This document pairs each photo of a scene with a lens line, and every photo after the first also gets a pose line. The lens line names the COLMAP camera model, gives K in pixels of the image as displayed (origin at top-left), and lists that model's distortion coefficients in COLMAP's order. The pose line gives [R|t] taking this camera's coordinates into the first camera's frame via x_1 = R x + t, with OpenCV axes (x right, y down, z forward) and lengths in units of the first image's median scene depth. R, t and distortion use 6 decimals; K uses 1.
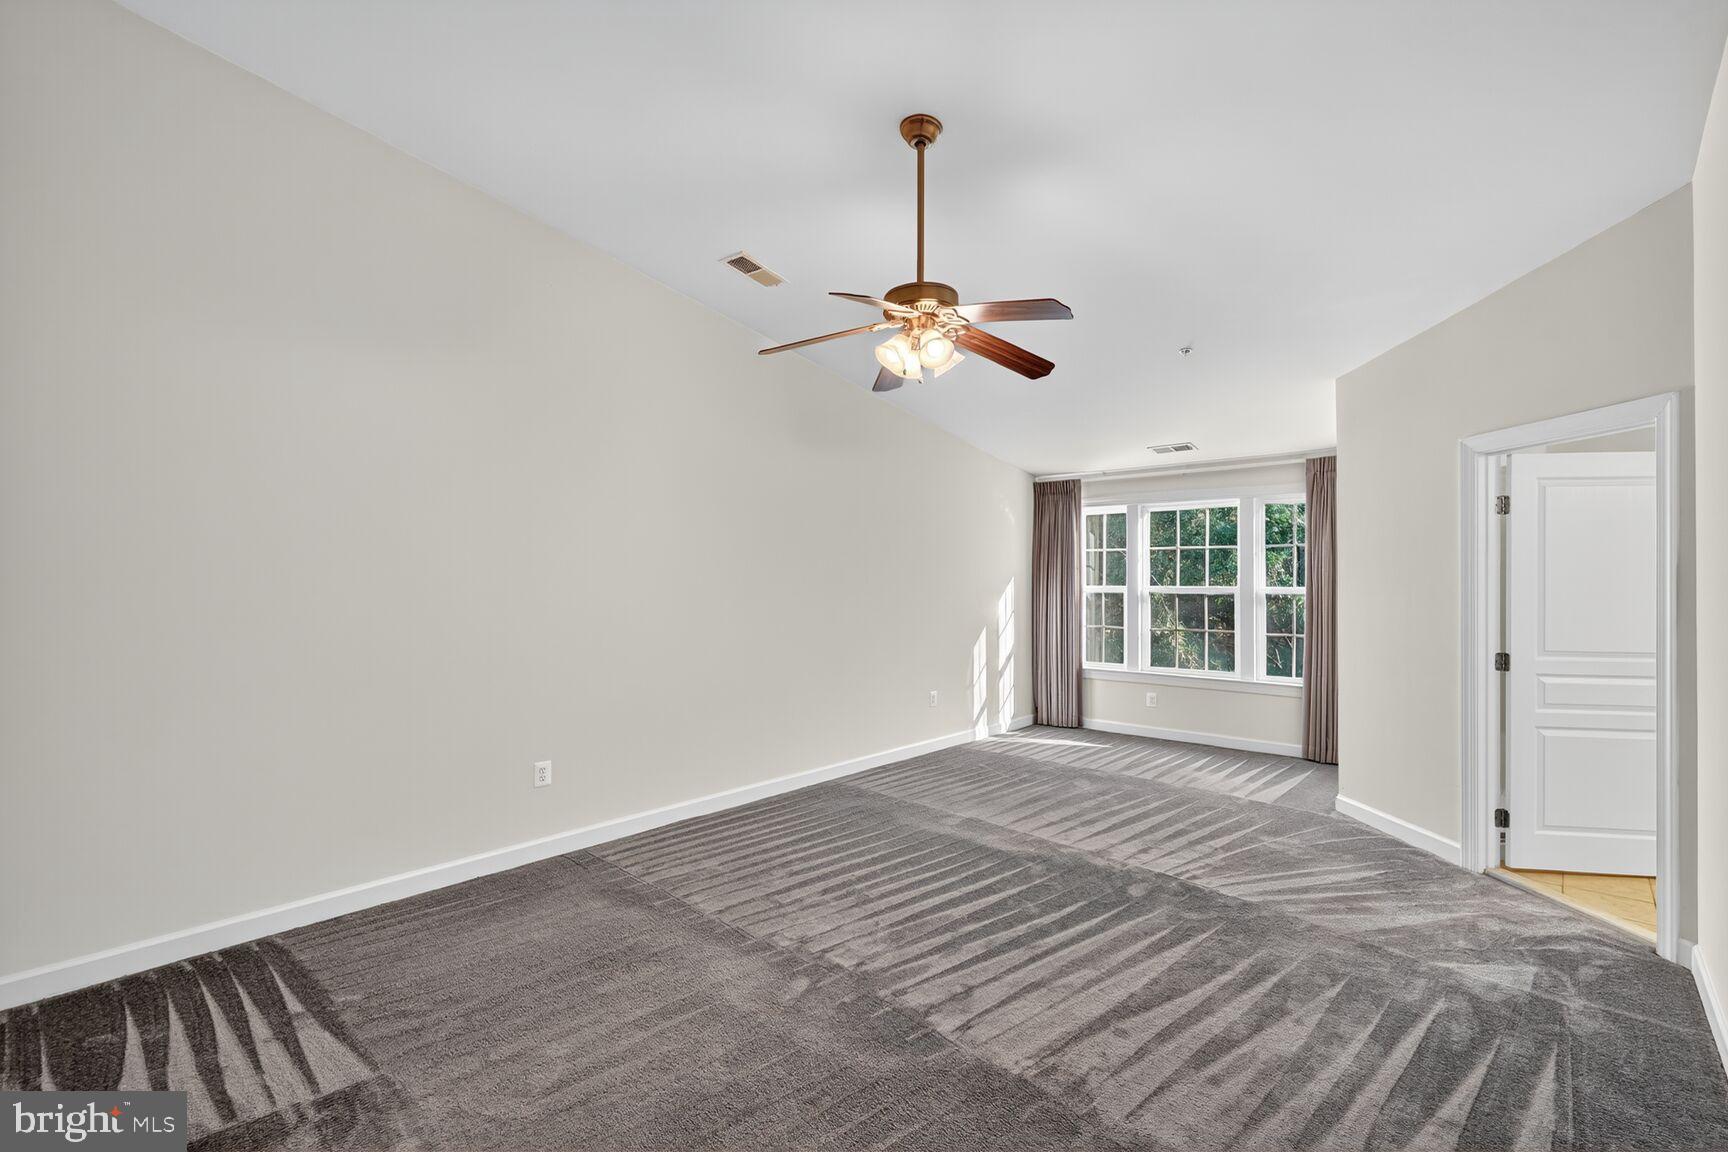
lens RADIAL K [[764.9, 0, 870.4], [0, 764.9, 586.3], [0, 0, 1]] dist [0.001212, -0.000061]
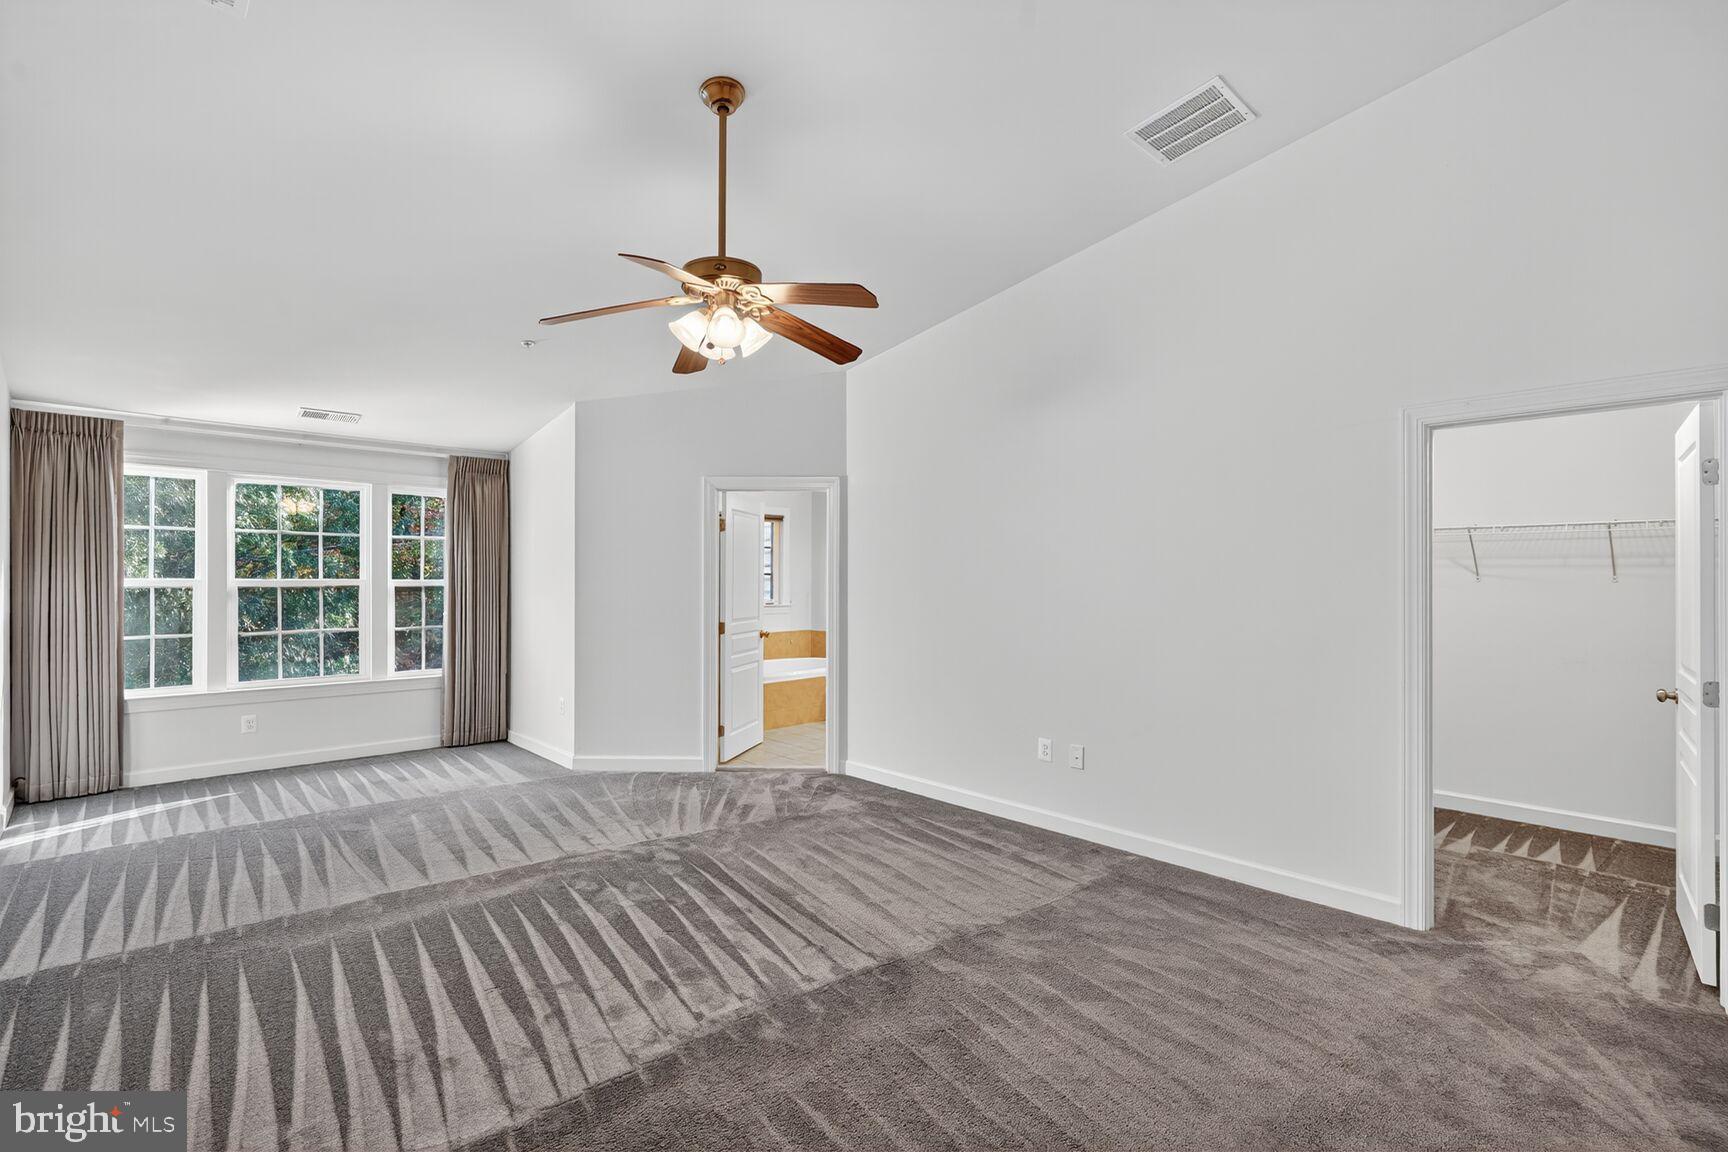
lens RADIAL K [[764.9, 0, 870.5], [0, 764.9, 573.9], [0, 0, 1]] dist [0.001212, -0.000061]
pose [[0.106974, 0.001609, 0.994261, -0.363405], [-0.000589, 0.999999, -0.001555, -0.004384], [-0.994262, -0.000419, 0.106975, 0.299425]]
